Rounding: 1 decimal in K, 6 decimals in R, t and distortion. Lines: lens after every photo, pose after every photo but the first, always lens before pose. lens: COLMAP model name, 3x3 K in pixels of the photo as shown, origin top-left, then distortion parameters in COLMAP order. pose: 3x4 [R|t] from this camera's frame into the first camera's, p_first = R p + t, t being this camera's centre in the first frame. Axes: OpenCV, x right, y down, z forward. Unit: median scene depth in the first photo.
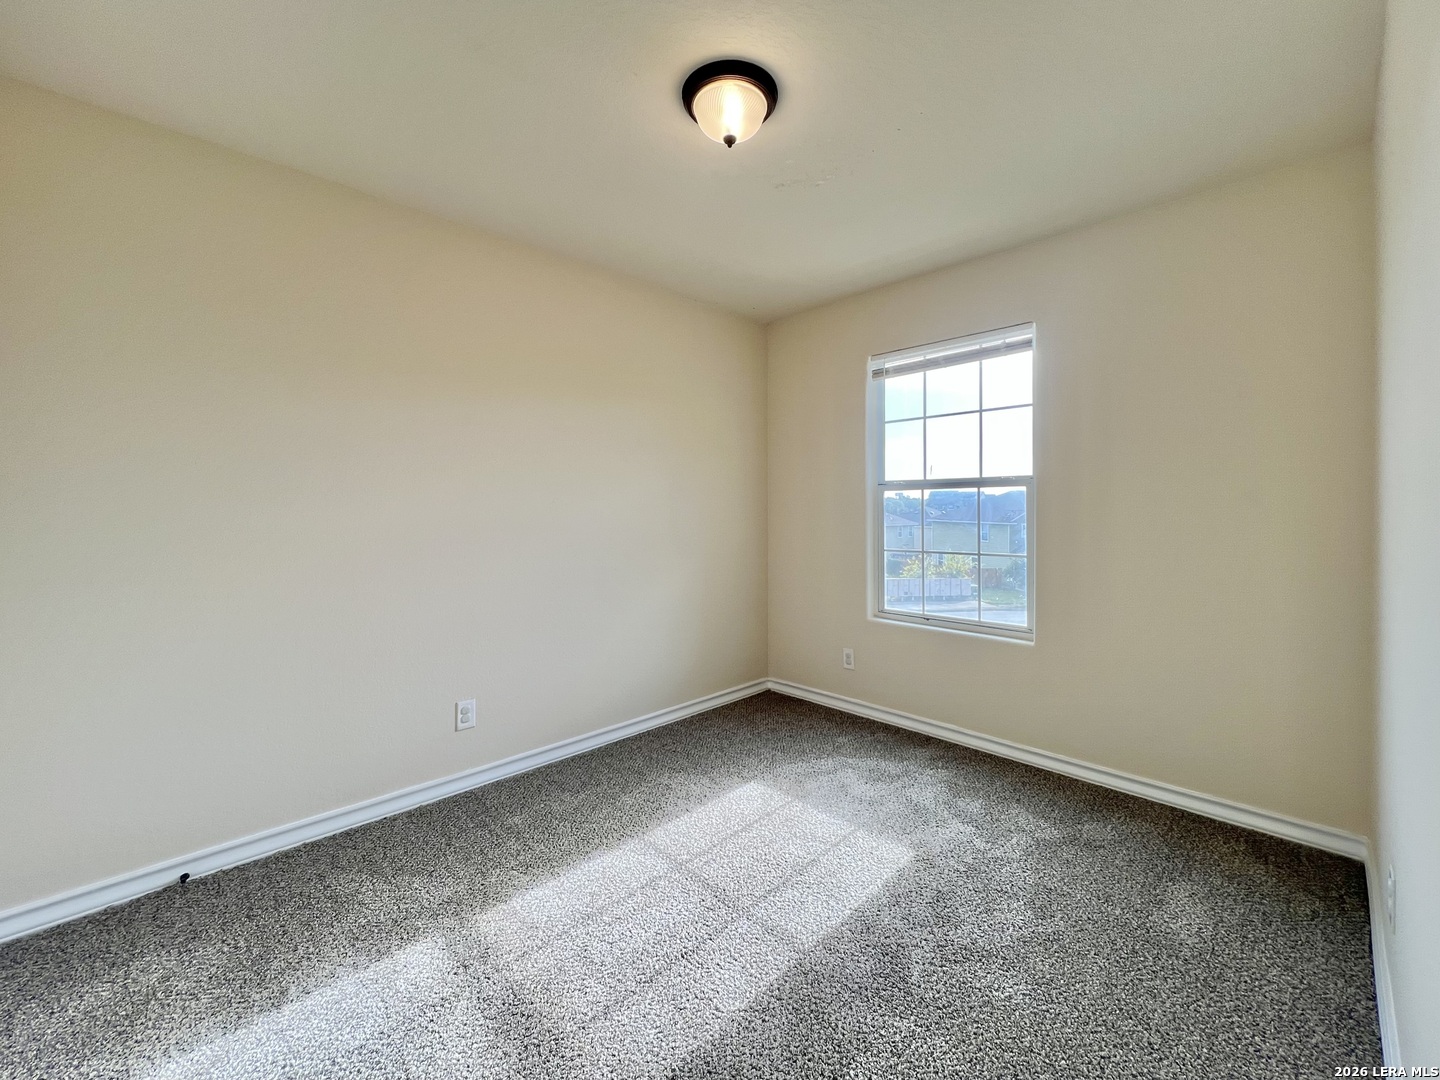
lens RADIAL K [[602.1, 0, 718.3], [0, 602.1, 509.6], [0, 0, 1]] dist [-0.005044, 0.000466]
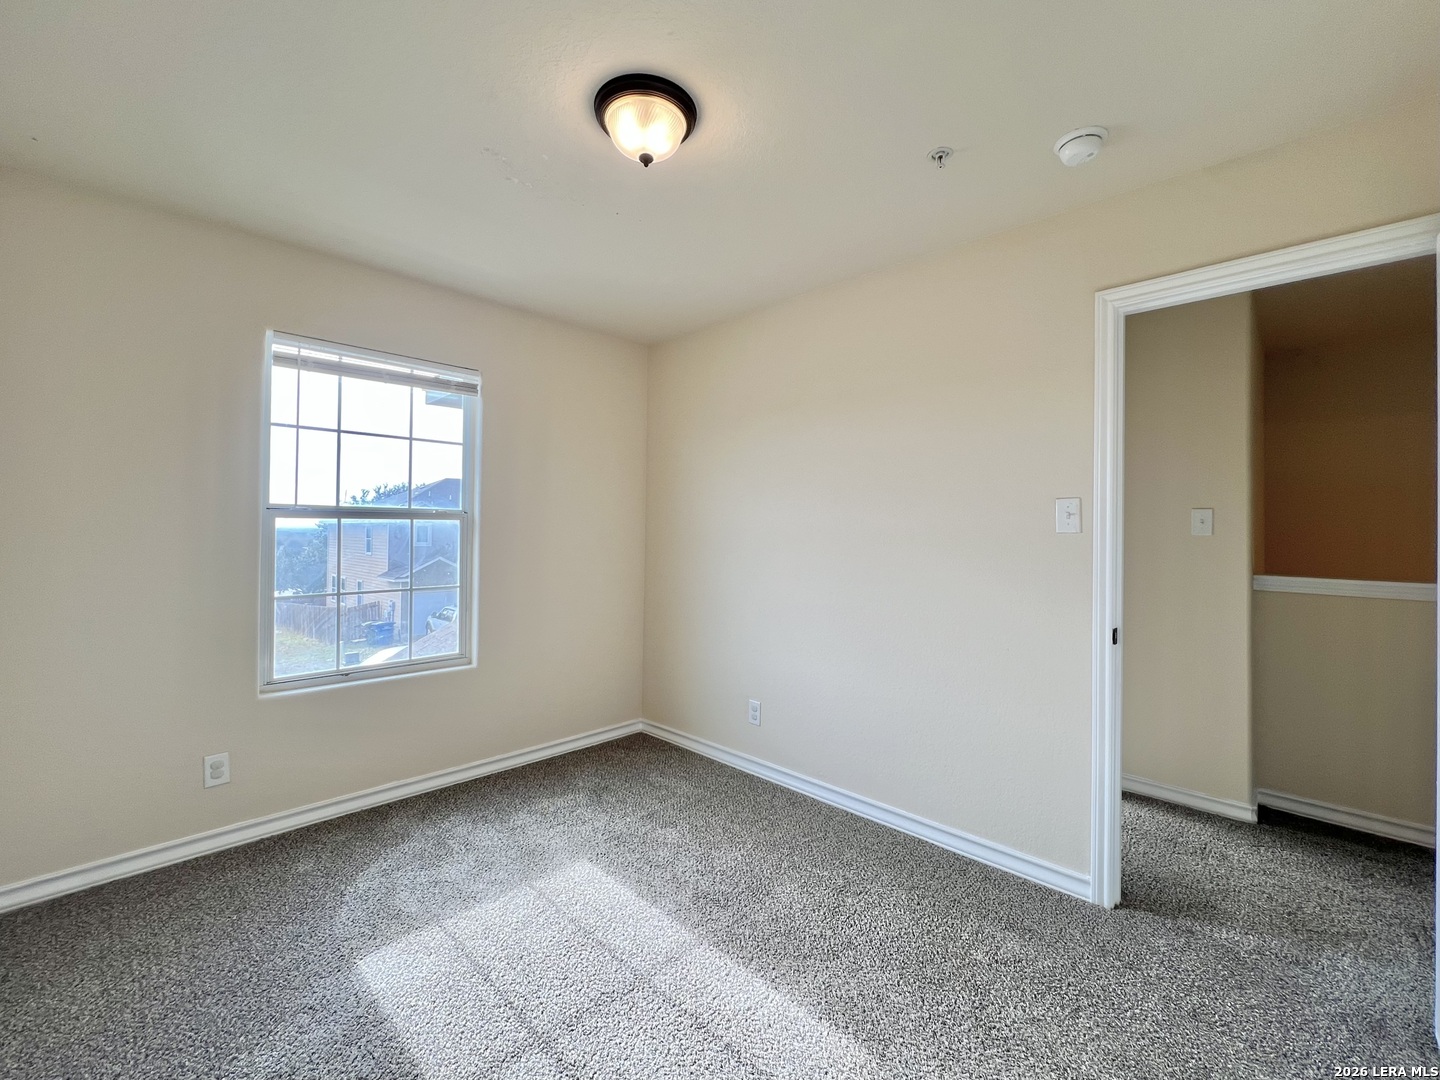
lens RADIAL K [[606.3, 0, 719.7], [0, 606.3, 528.8], [0, 0, 1]] dist [-0.002123, 0.000177]
pose [[-0.019457, 0.012078, 0.999738, -0.561500], [0.001798, 0.999926, -0.012045, -0.009837], [-0.999809, 0.001564, -0.019477, 0.557114]]
